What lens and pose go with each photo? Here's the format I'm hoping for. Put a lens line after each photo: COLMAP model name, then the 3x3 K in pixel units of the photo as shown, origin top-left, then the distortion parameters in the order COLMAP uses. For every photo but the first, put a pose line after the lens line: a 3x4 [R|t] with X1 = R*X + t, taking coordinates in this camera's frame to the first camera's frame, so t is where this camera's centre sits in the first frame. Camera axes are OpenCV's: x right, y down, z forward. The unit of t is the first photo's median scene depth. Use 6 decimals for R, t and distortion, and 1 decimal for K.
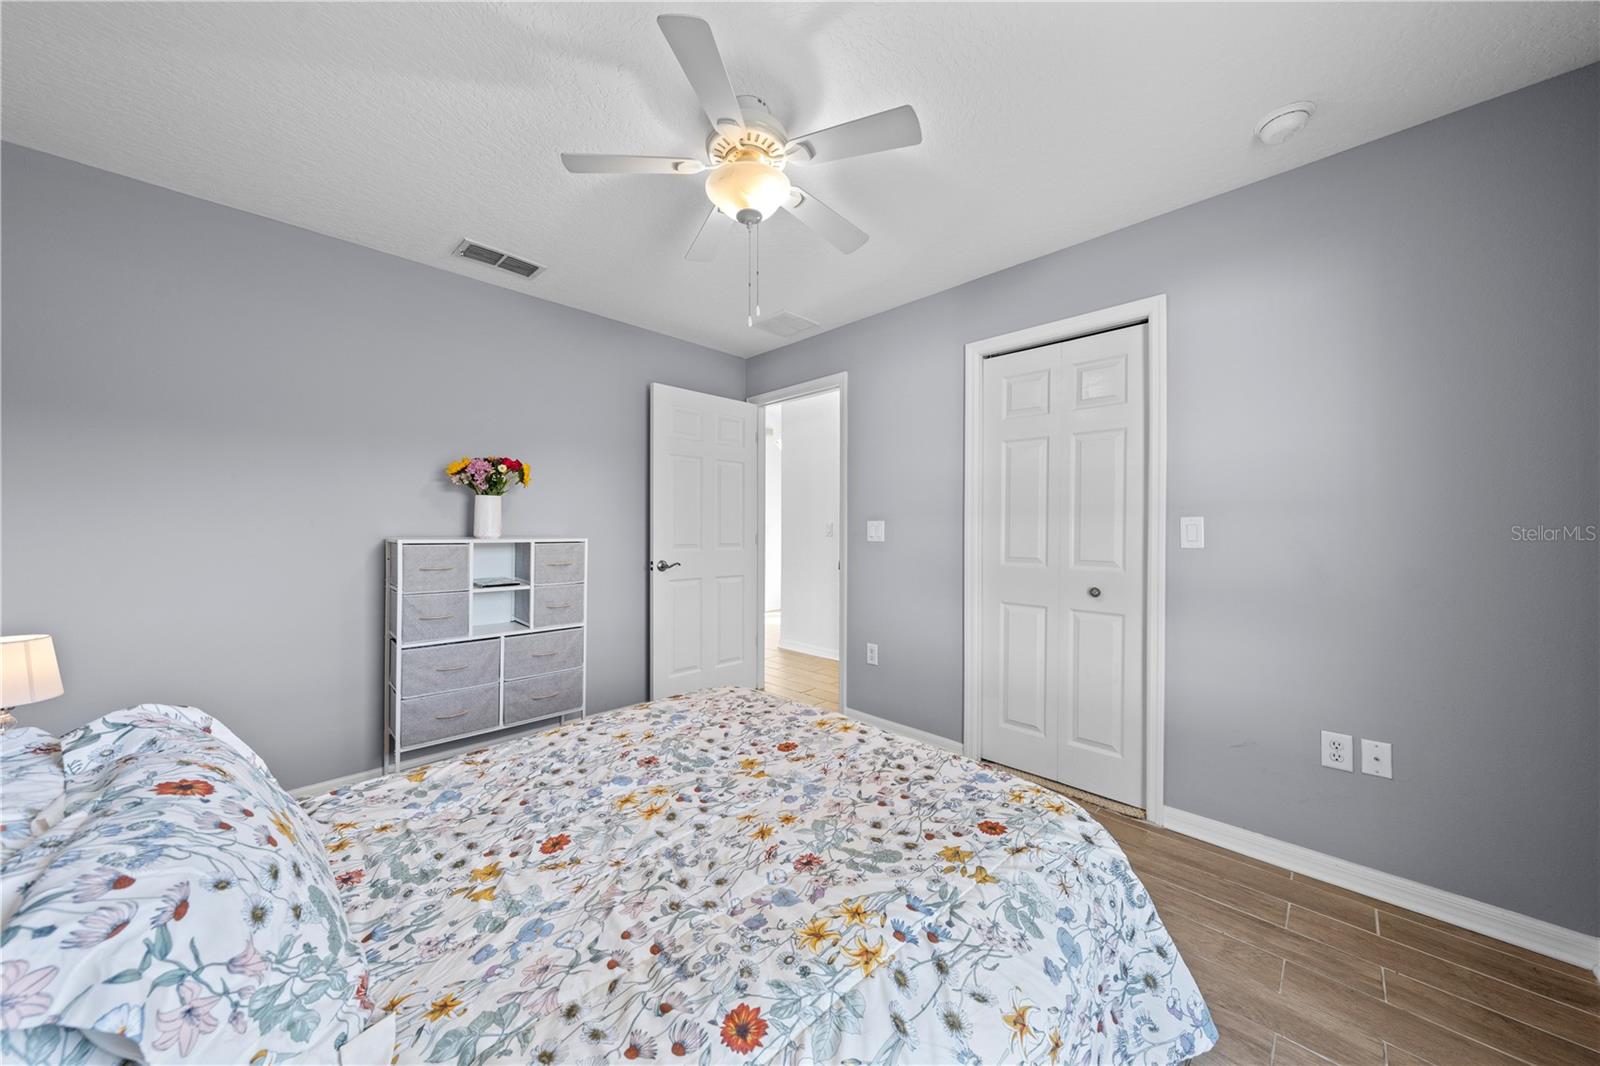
lens RADIAL K [[542.1, 0, 802.9], [0, 542.1, 525.8], [0, 0, 1]] dist [0.001250, 0.000025]
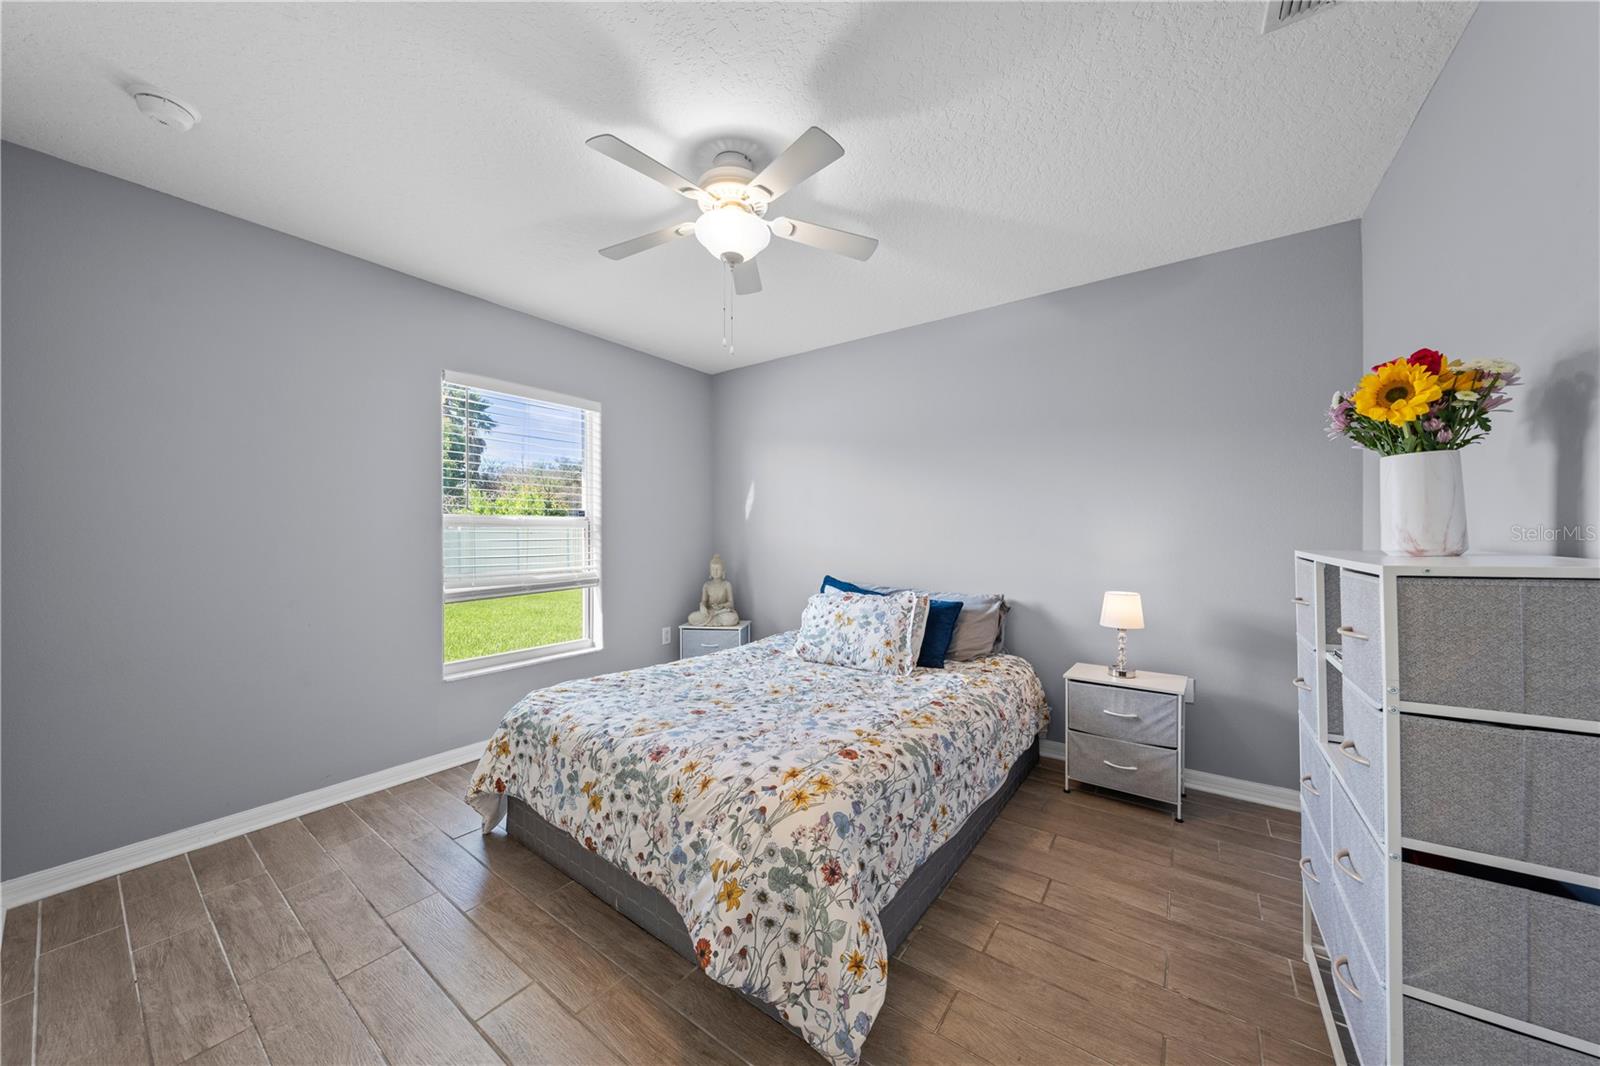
lens RADIAL K [[542.1, 0, 796.7], [0, 542.1, 528.3], [0, 0, 1]] dist [0.001250, 0.000025]
pose [[-0.986440, -0.013718, -0.163547, 0.253732], [-0.013885, 0.999904, -0.000124, -0.003224], [0.163533, 0.002148, -0.986536, 2.117570]]
